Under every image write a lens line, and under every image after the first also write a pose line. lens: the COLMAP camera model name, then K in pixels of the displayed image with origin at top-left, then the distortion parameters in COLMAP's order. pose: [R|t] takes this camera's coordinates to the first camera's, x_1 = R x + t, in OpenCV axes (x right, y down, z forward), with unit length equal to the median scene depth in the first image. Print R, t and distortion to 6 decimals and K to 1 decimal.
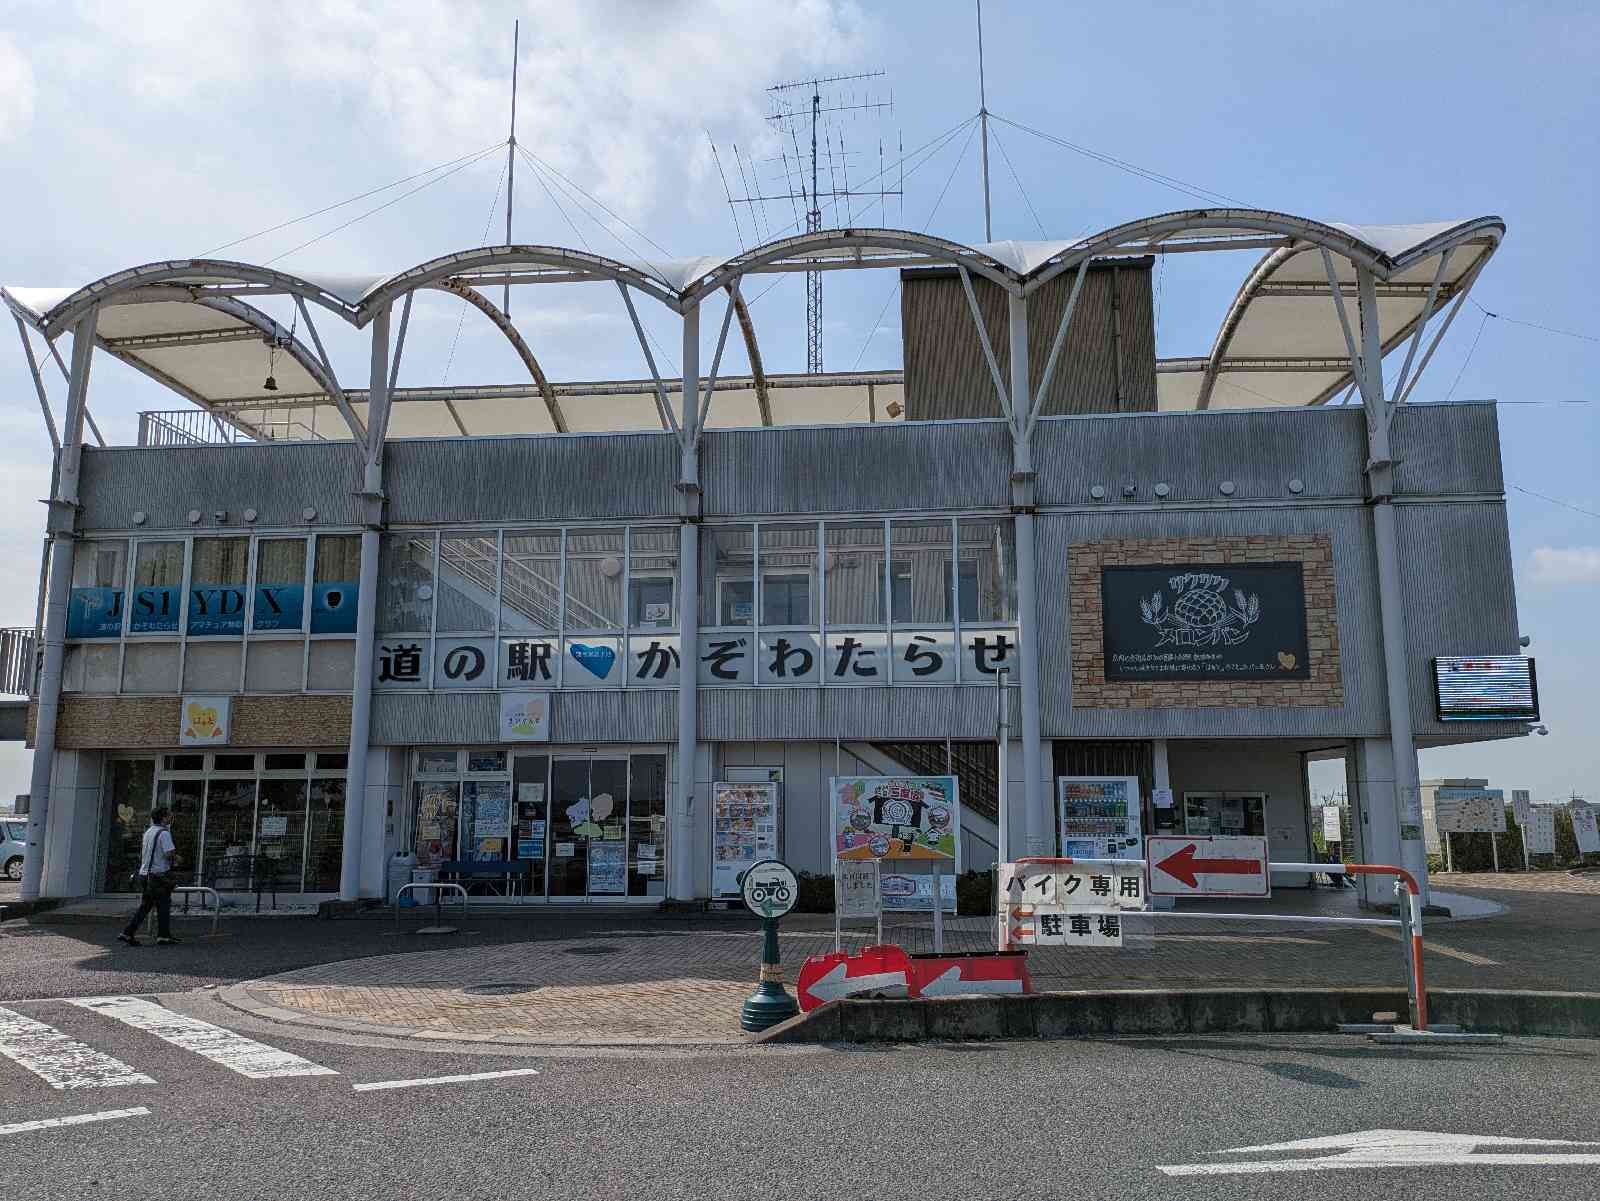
lens RADIAL K [[1186.6, 0, 794.2], [0, 1186.6, 618.5], [0, 0, 1]] dist [0.035859, -0.030575]
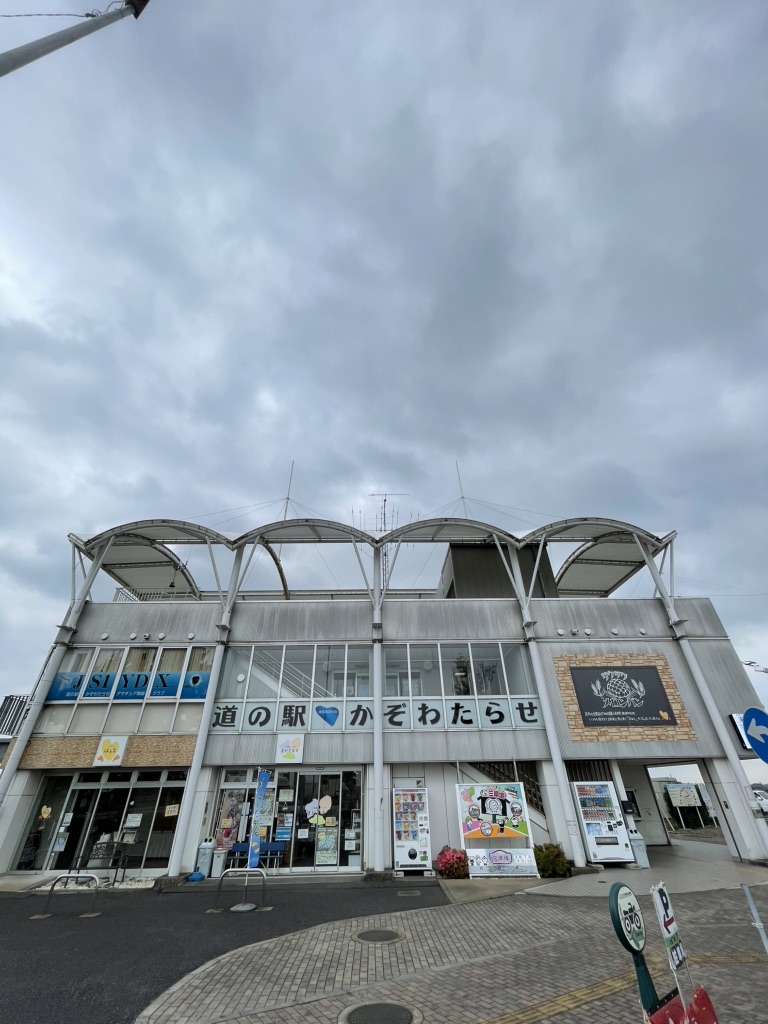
lens RADIAL K [[410.8, 0, 381.0], [0, 410.8, 509.7], [0, 0, 1]] dist [-0.008856, 0.004367]
pose [[0.993310, 0.055118, 0.101475, -0.172860], [-0.006005, 0.902203, -0.431271, 0.021258], [-0.115322, 0.427776, 0.896498, 0.241311]]
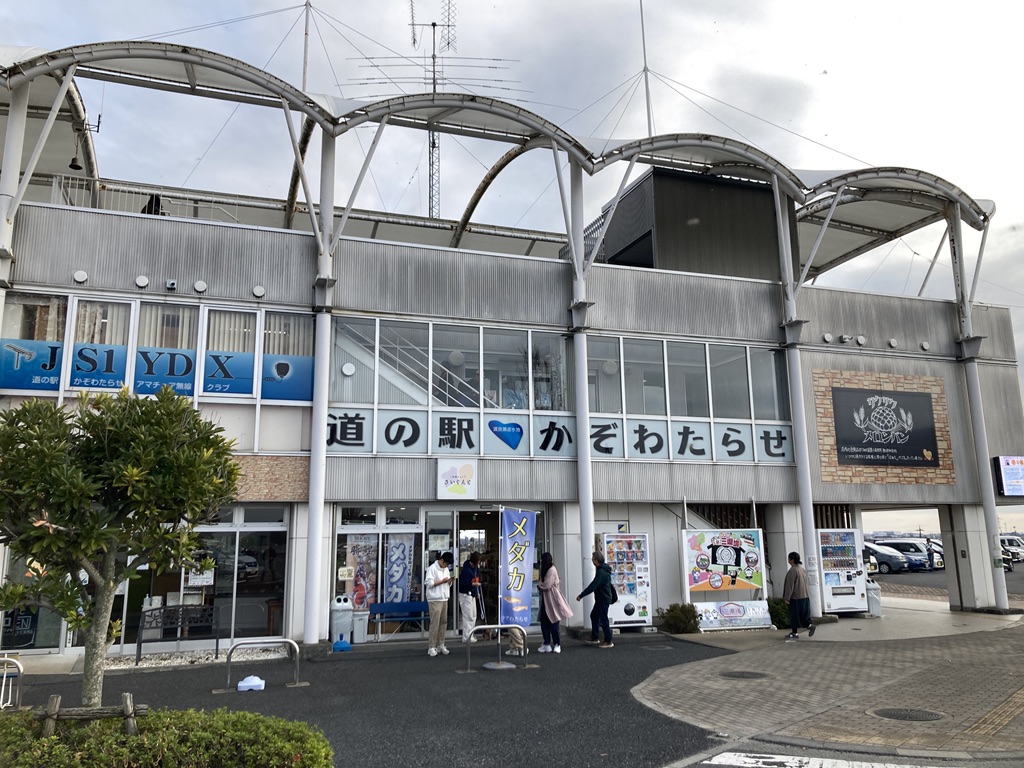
lens RADIAL K [[830.7, 0, 485.3], [0, 830.7, 355.0], [0, 0, 1]] dist [0.098079, -0.145400]
pose [[0.904503, 0.082423, 0.418427, -0.575335], [-0.057158, 0.995723, -0.072584, 0.017296], [-0.422620, 0.041736, 0.905346, 0.217807]]
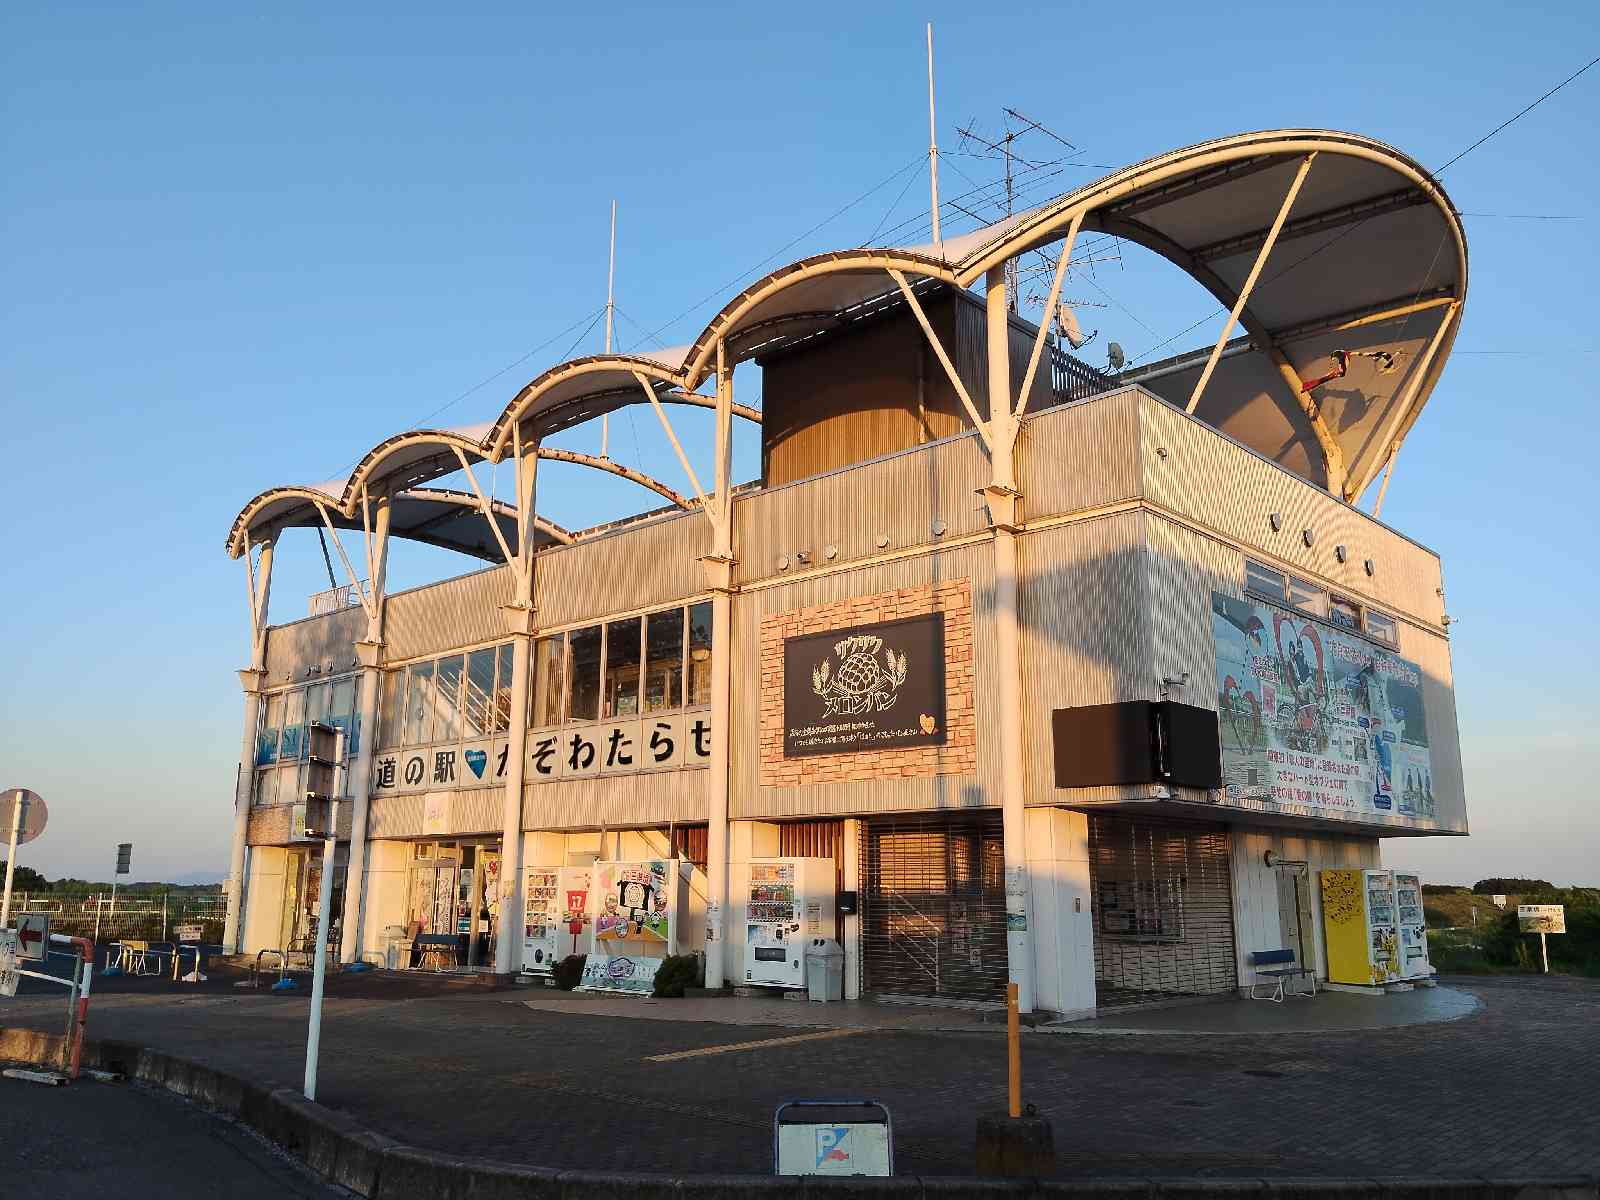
lens RADIAL K [[1298.0, 0, 852.3], [0, 1298.0, 633.2], [0, 0, 1]] dist [0.098079, -0.145400]
pose [[0.817971, -0.107804, -0.565068, 0.885927], [0.082721, 0.994117, -0.069914, 0.029628], [0.569281, 0.010445, 0.822077, 0.160499]]
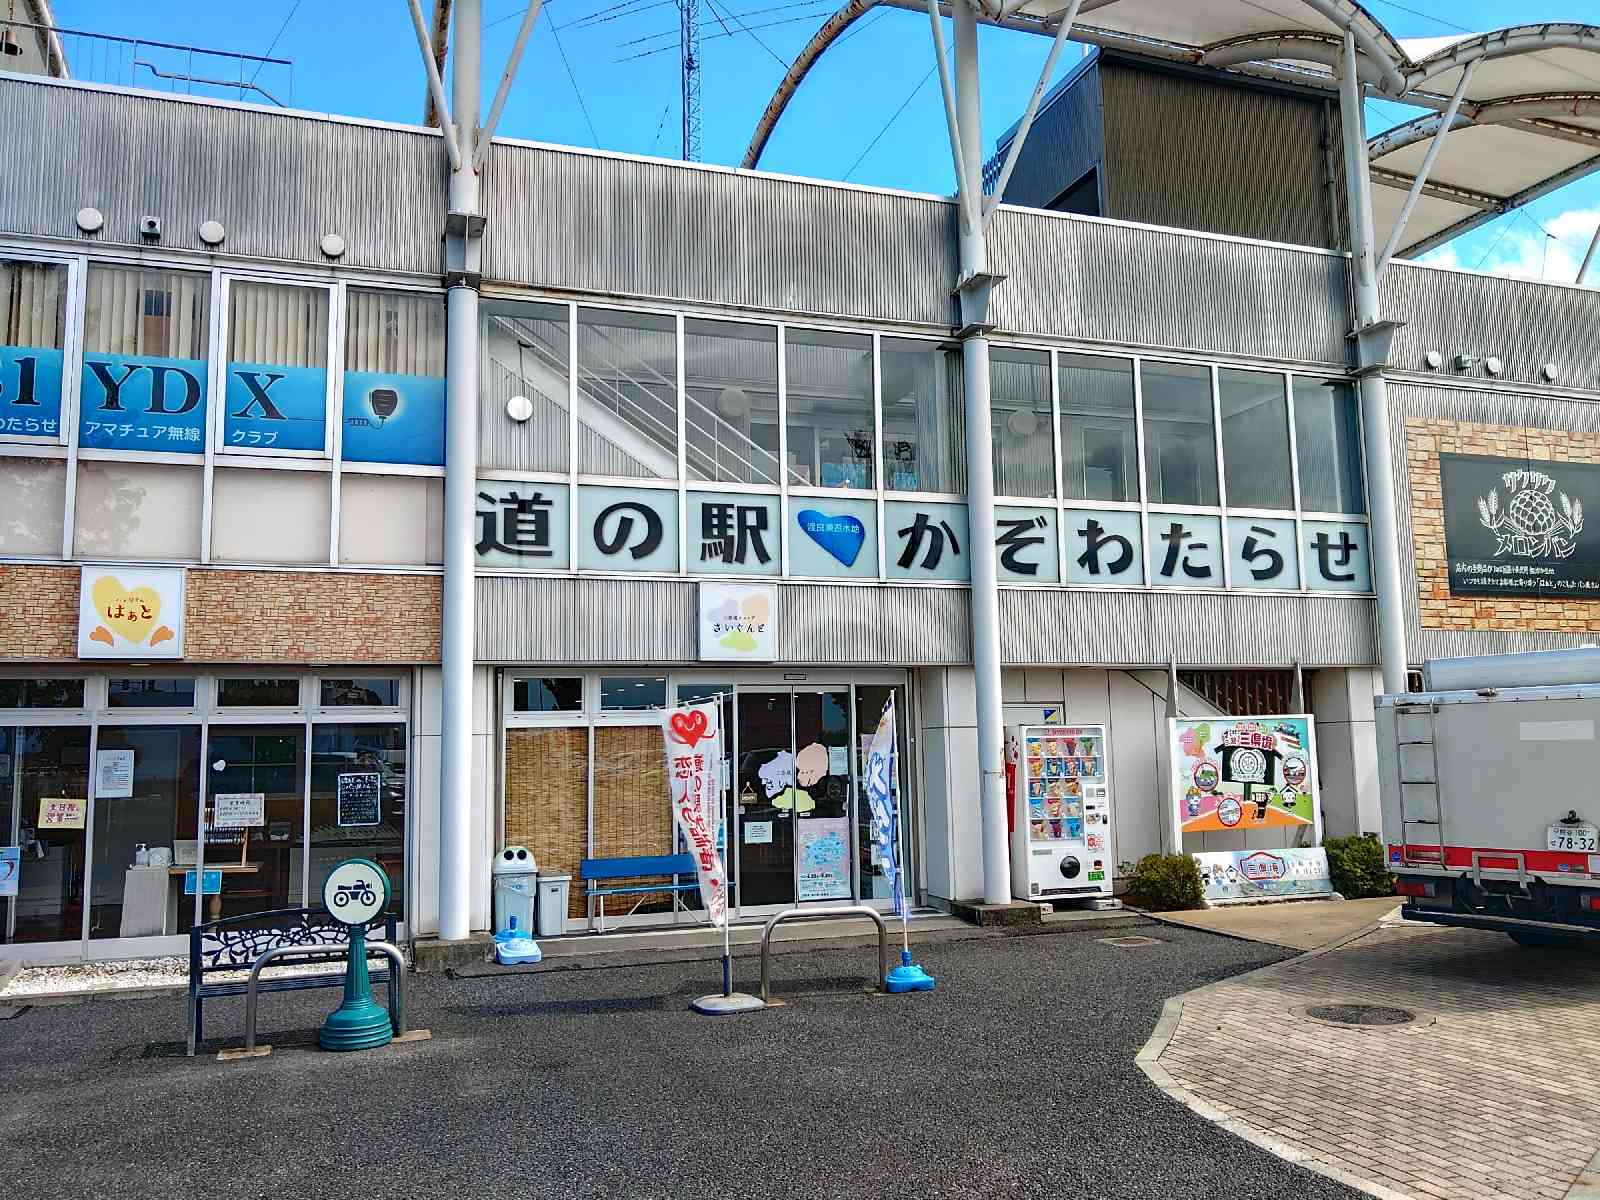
lens RADIAL K [[1186.6, 0, 753.5], [0, 1186.6, 584.1], [0, 0, 1]] dist [0.035859, -0.030575]
pose [[0.913601, 0.040376, 0.404602, -0.476836], [-0.048472, 0.998777, 0.009781, 0.057872], [-0.403712, -0.028548, 0.914440, 0.440987]]
